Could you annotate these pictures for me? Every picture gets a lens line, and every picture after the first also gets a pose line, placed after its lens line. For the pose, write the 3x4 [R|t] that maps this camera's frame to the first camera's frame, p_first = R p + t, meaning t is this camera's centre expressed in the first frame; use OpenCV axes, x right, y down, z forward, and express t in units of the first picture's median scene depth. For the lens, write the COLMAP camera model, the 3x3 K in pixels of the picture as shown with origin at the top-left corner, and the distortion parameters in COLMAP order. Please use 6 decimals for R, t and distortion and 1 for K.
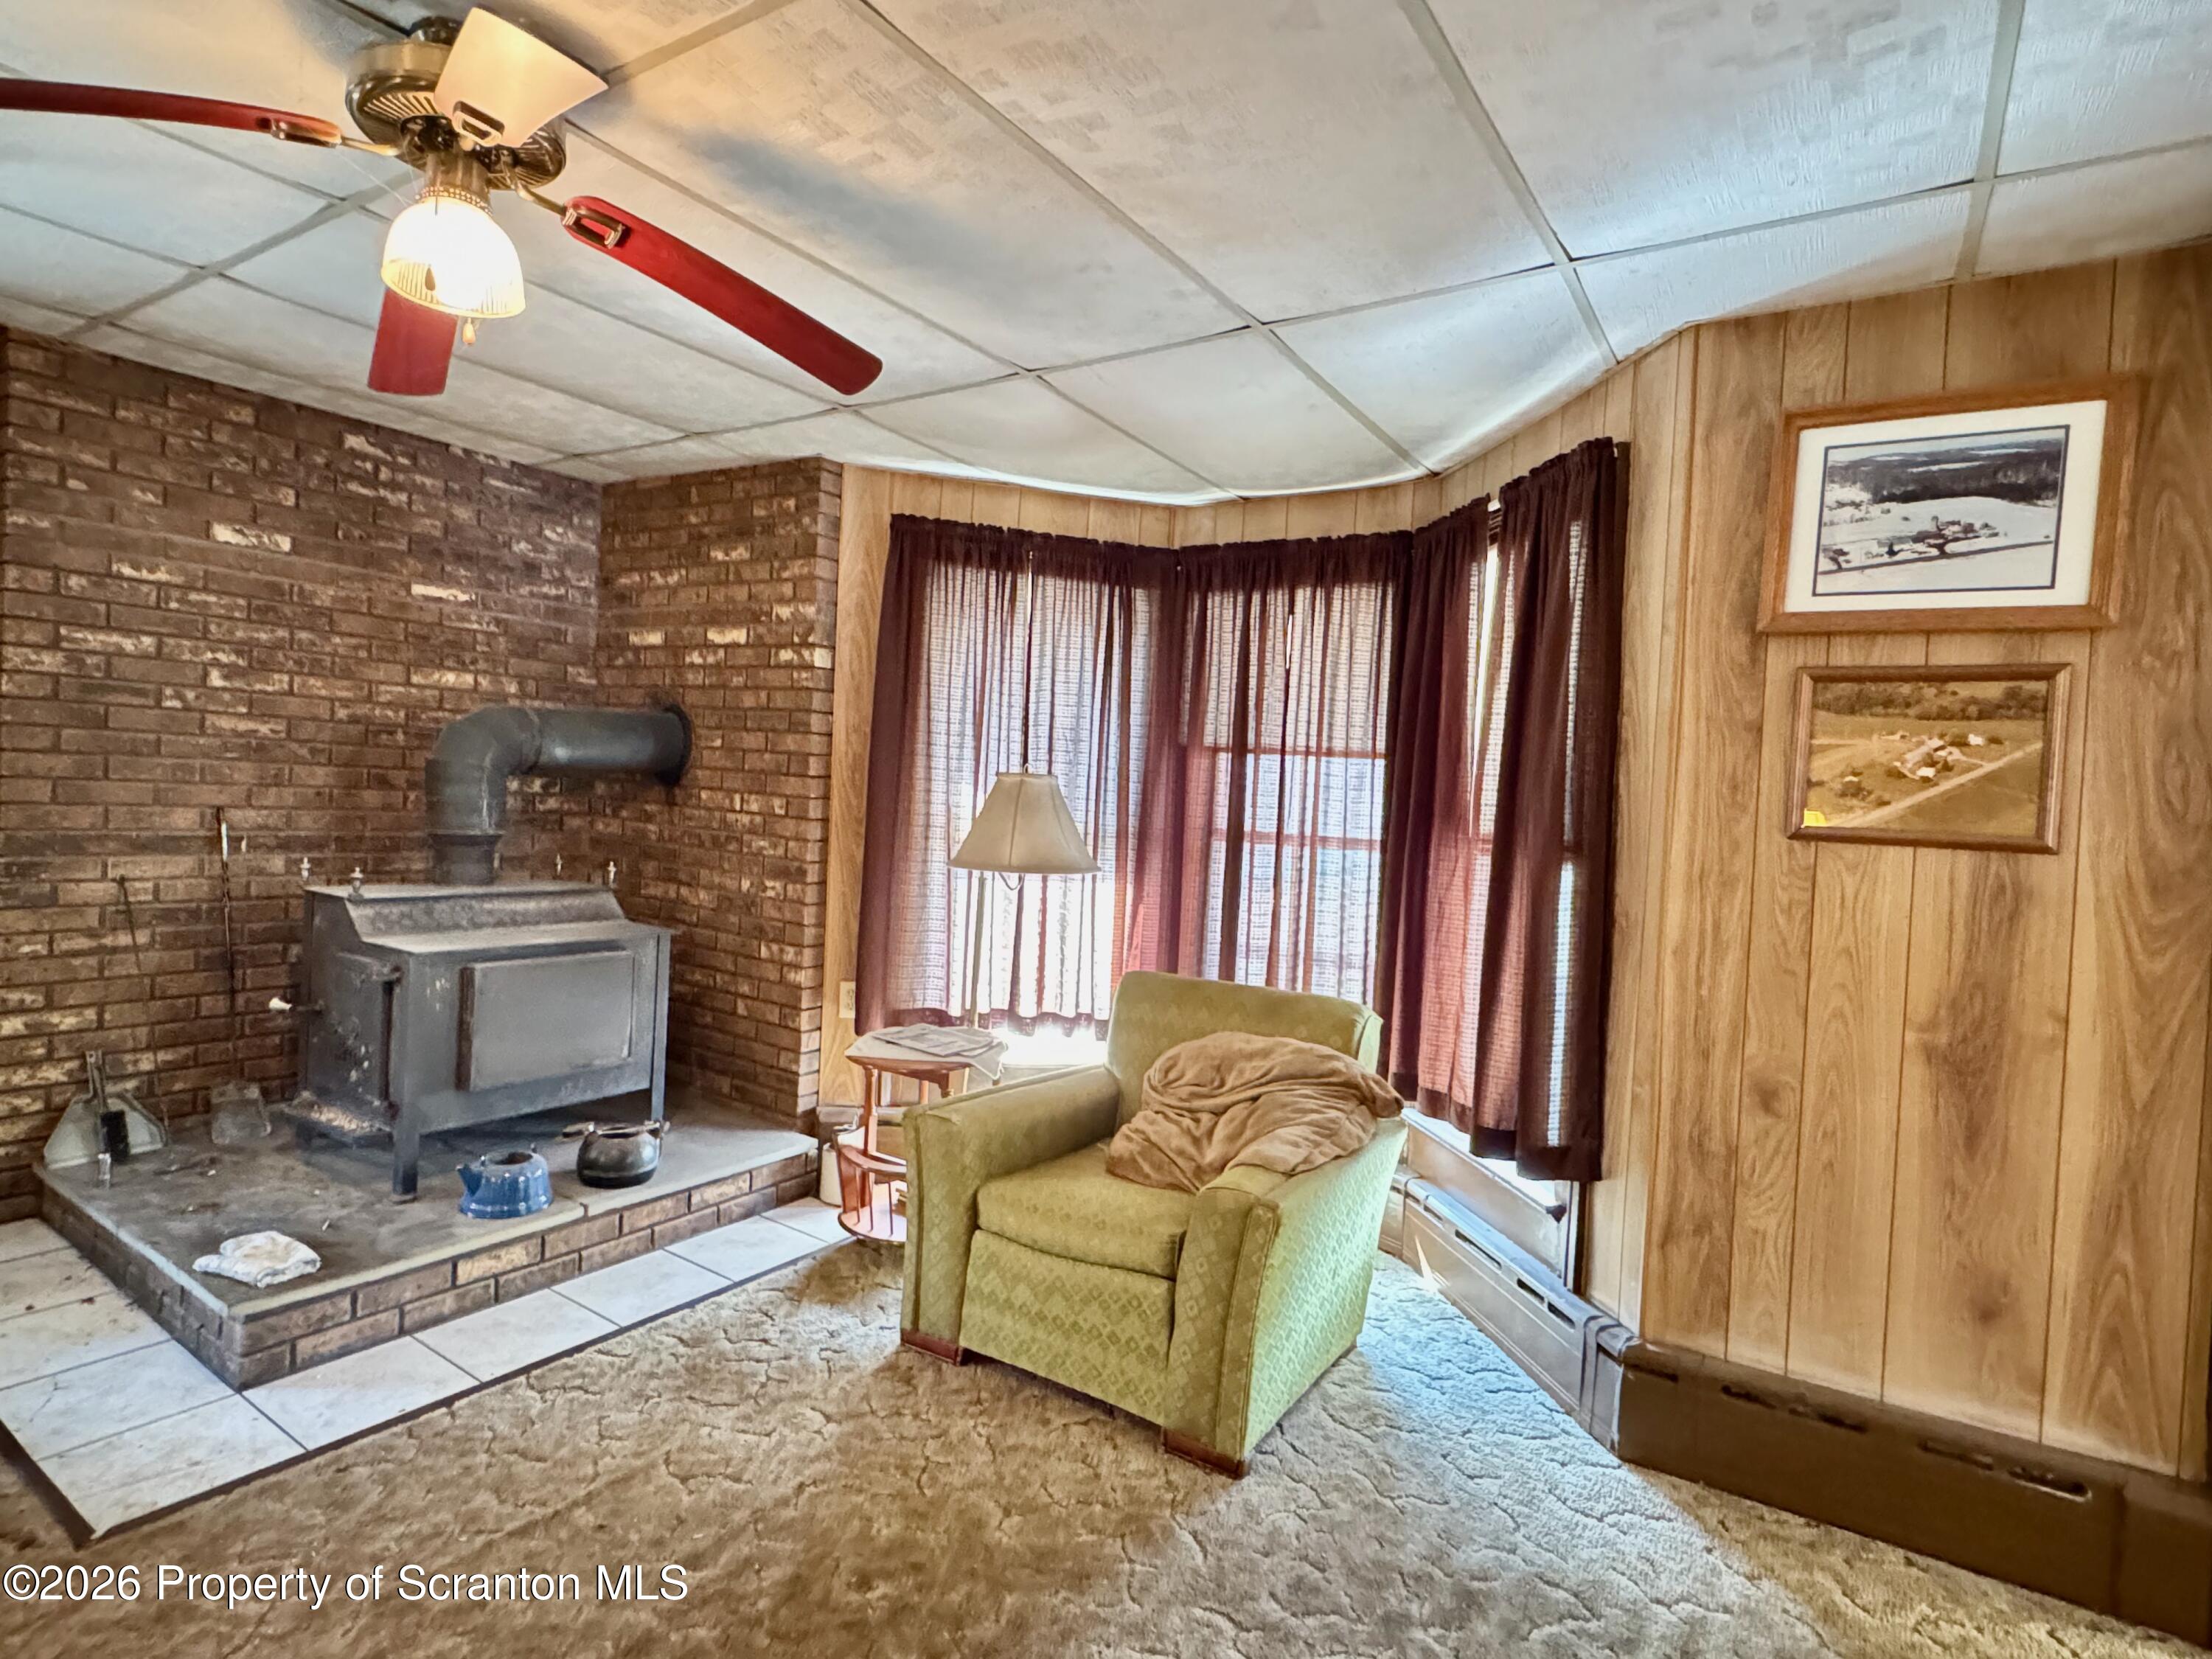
lens RADIAL K [[1162.5, 0, 1107.9], [0, 1162.5, 831.5], [0, 0, 1]] dist [-0.000644, 0.000051]
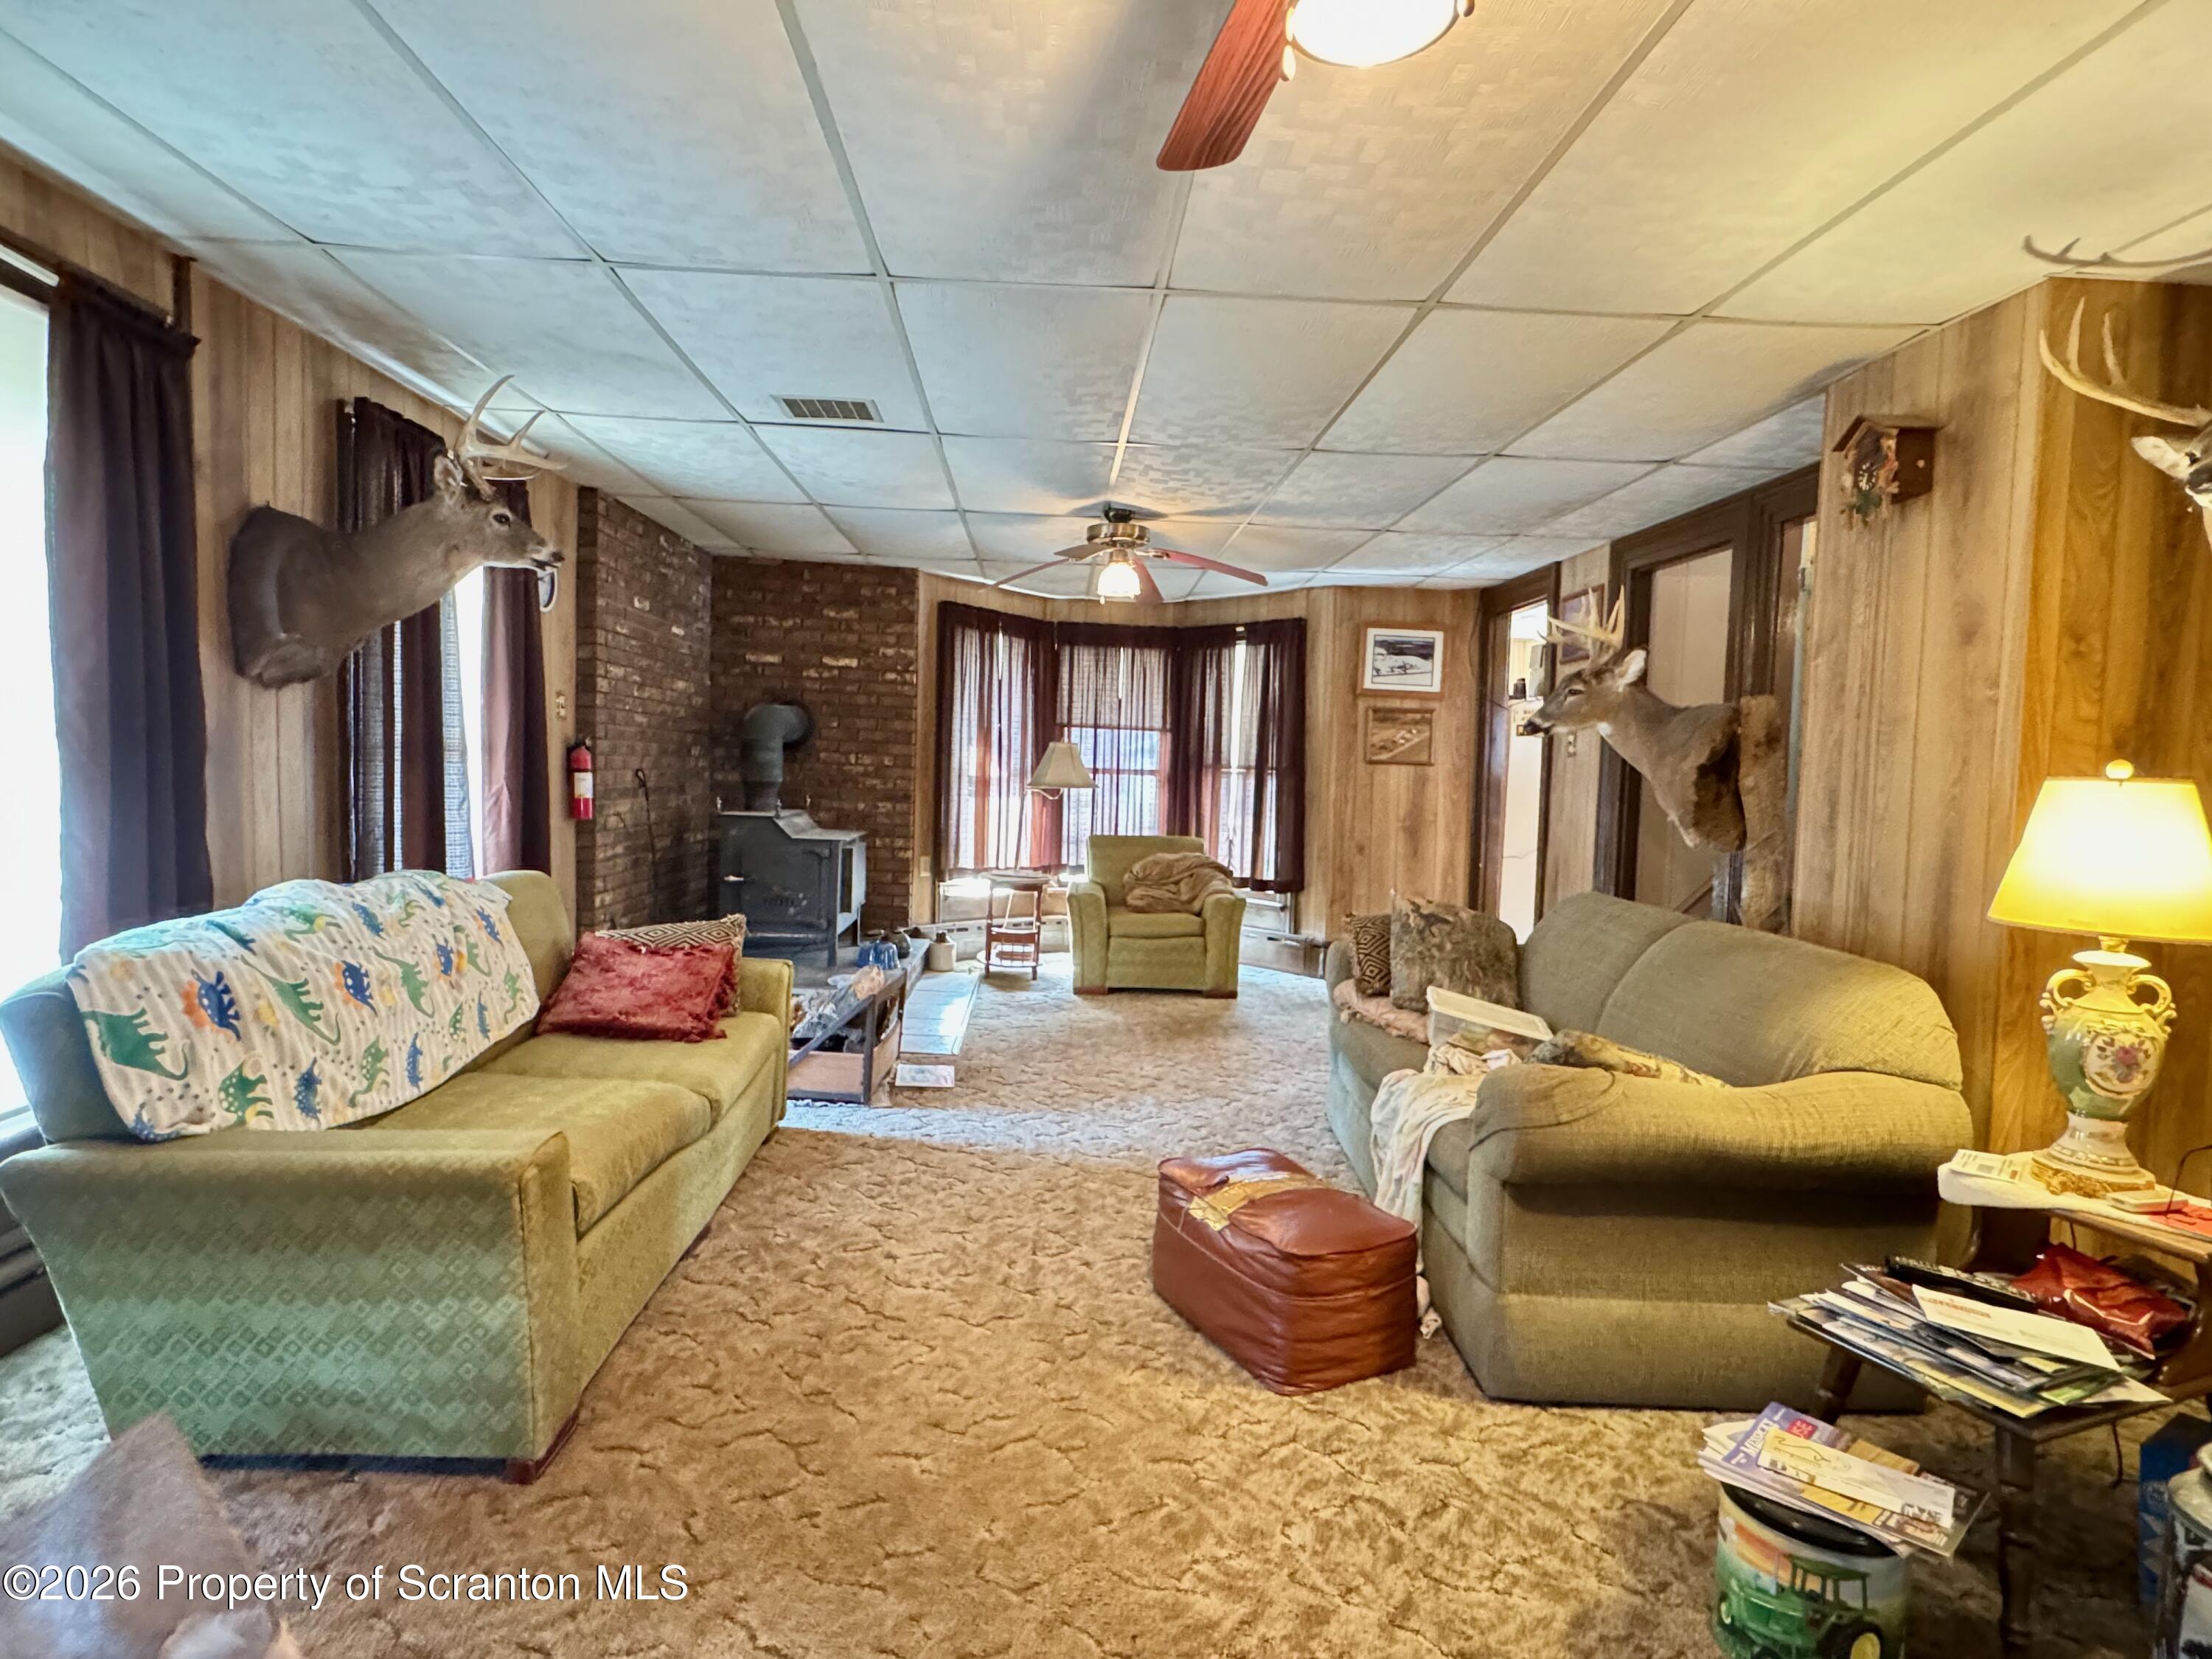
lens RADIAL K [[1162.5, 0, 1098.4], [0, 1162.5, 826.3], [0, 0, 1]] dist [-0.000644, 0.000051]
pose [[0.809872, -0.056526, 0.583877, -1.207108], [0.027719, 0.997922, 0.058163, -0.018224], [-0.585952, -0.030920, 0.809756, -0.719861]]
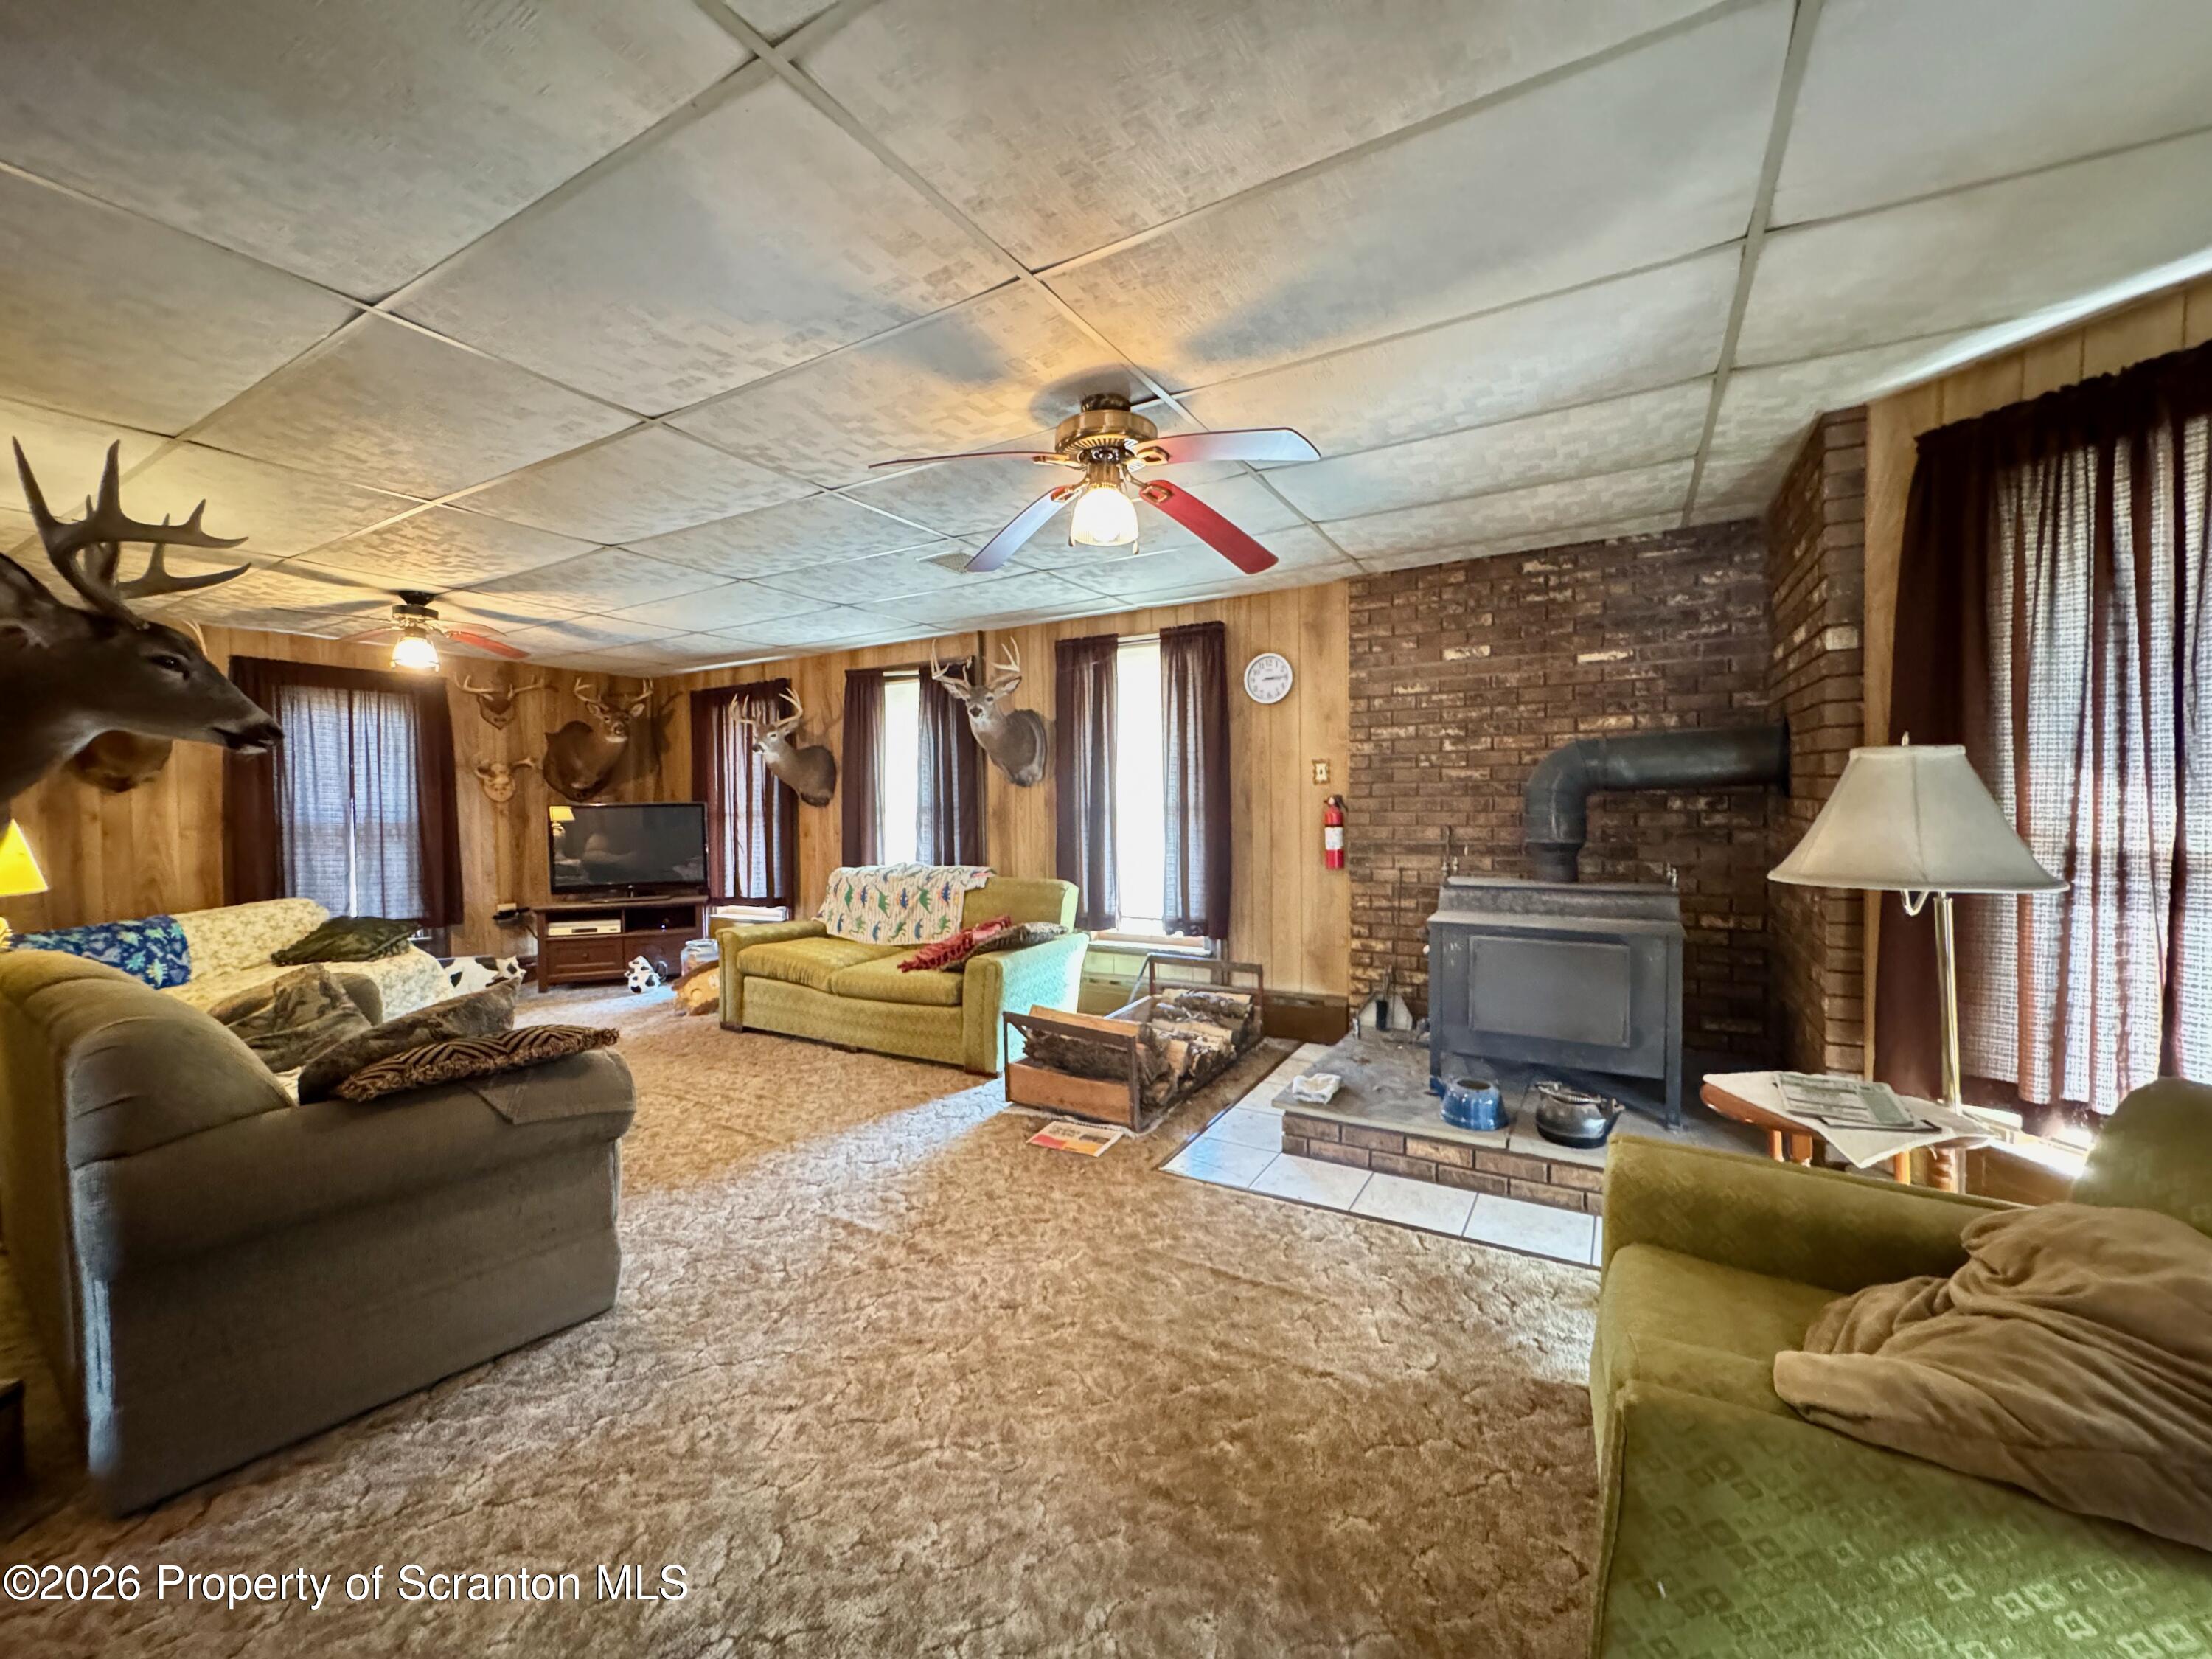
lens RADIAL K [[883.7, 0, 1102.3], [0, 883.7, 824.9], [0, 0, 1]] dist [-0.000059, -0.000294]
pose [[0.050215, -0.026941, -0.998375, 0.422994], [-0.019108, 0.999427, -0.027930, 0.020663], [0.998556, 0.020479, 0.049671, 0.468788]]
